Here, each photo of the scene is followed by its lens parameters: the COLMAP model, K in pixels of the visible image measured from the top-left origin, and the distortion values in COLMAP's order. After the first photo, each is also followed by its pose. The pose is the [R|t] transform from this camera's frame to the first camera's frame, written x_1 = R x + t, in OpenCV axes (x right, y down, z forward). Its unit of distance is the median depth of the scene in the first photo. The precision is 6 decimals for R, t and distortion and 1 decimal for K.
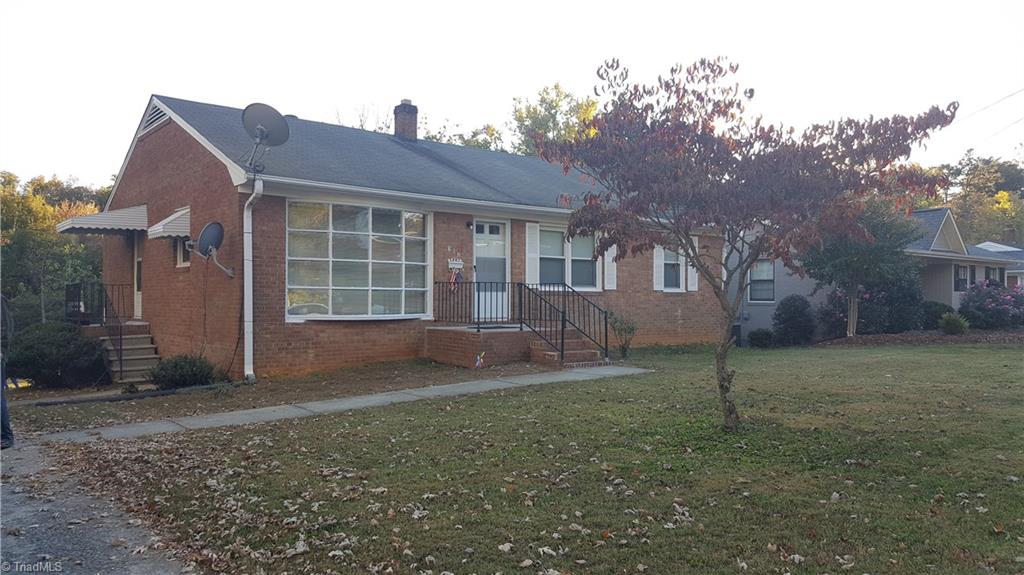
lens RADIAL K [[733.0, 0, 505.6], [0, 733.0, 289.6], [0, 0, 1]] dist [0.036680, -0.032147]
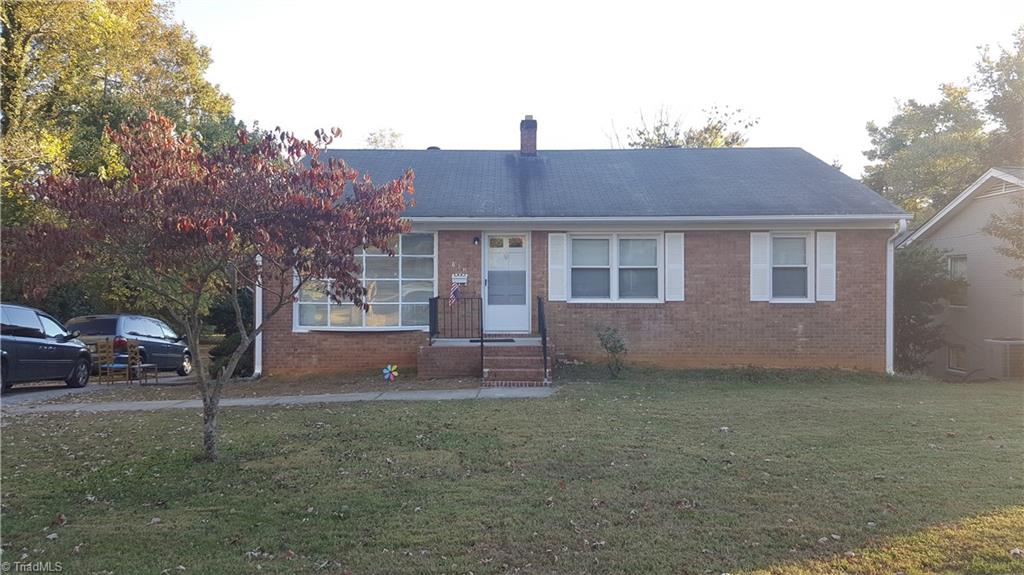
lens RADIAL K [[733.0, 0, 514.0], [0, 733.0, 287.7], [0, 0, 1]] dist [0.036680, -0.032147]
pose [[0.773670, -0.007656, -0.633542, 0.629557], [0.012376, 0.999919, 0.003030, -0.023765], [0.633468, -0.010186, 0.773702, 0.227768]]
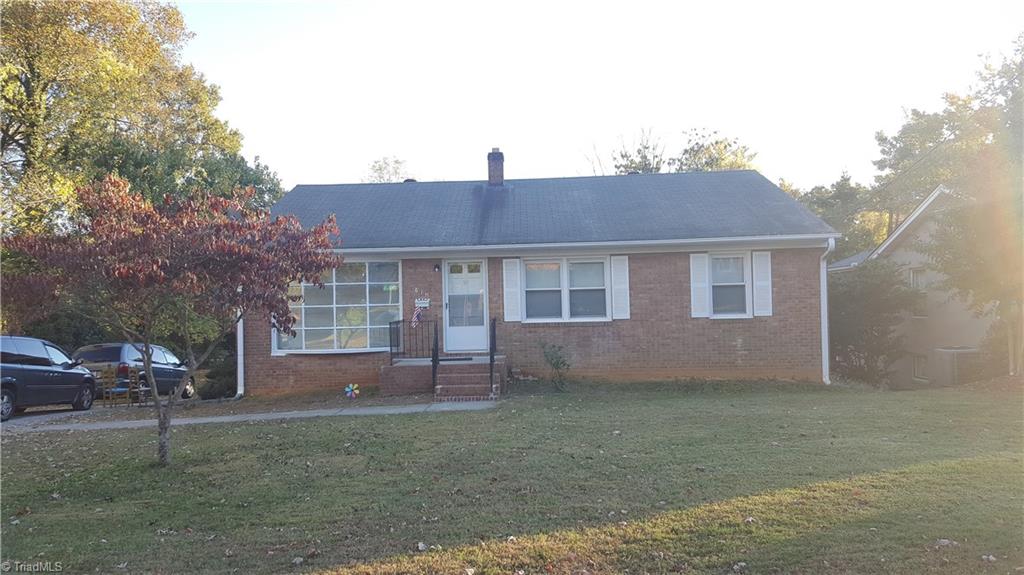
lens RADIAL K [[733.0, 0, 506.6], [0, 733.0, 293.1], [0, 0, 1]] dist [0.036680, -0.032147]
pose [[0.747175, -0.037299, -0.663580, 0.755016], [0.036011, 0.999229, -0.015619, -0.027265], [0.663651, -0.012226, 0.747942, 0.224697]]
